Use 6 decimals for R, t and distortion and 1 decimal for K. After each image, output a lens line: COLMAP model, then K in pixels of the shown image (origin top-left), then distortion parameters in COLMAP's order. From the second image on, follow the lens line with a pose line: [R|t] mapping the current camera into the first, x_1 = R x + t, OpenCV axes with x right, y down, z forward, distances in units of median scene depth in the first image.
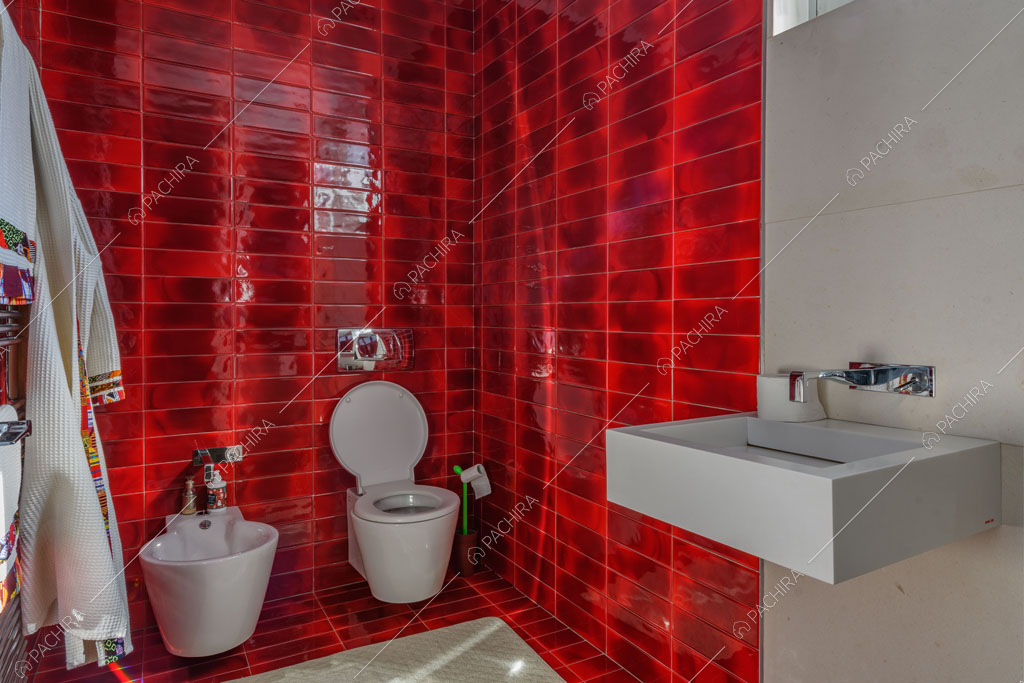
lens RADIAL K [[616.7, 0, 509.4], [0, 616.7, 324.7], [0, 0, 1]] dist [-0.001168, -0.001297]
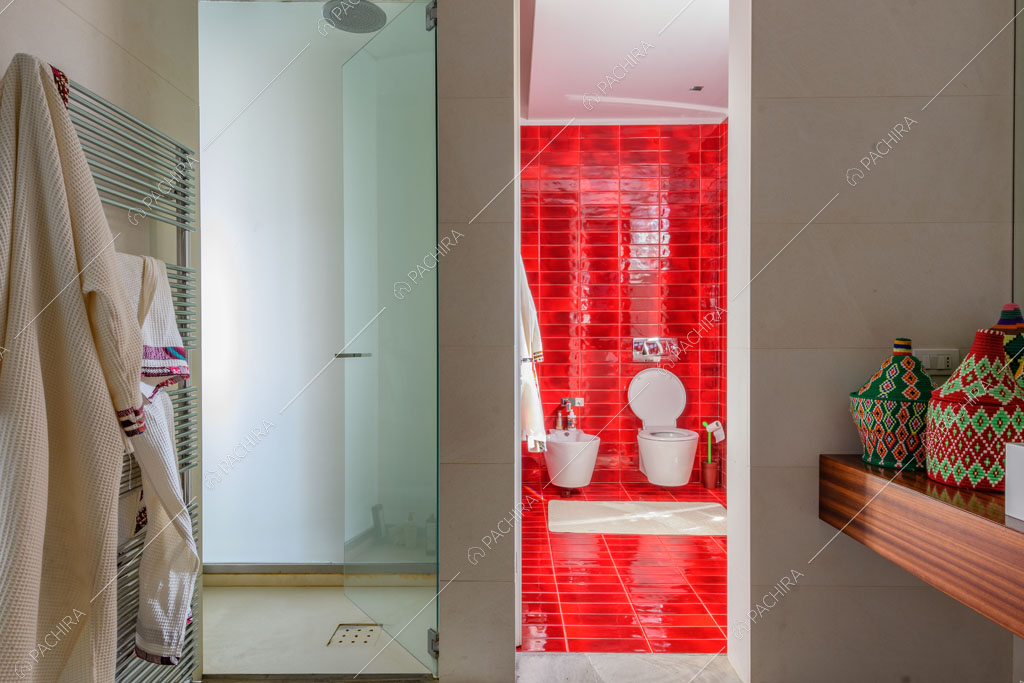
lens RADIAL K [[616.7, 0, 511.6], [0, 616.7, 339.8], [0, 0, 1]] dist [-0.001168, -0.001297]
pose [[0.862850, 0.003358, -0.505448, 0.330084], [-0.000886, 0.999986, 0.005131, 0.003647], [0.505459, -0.003979, 0.862842, -0.741163]]
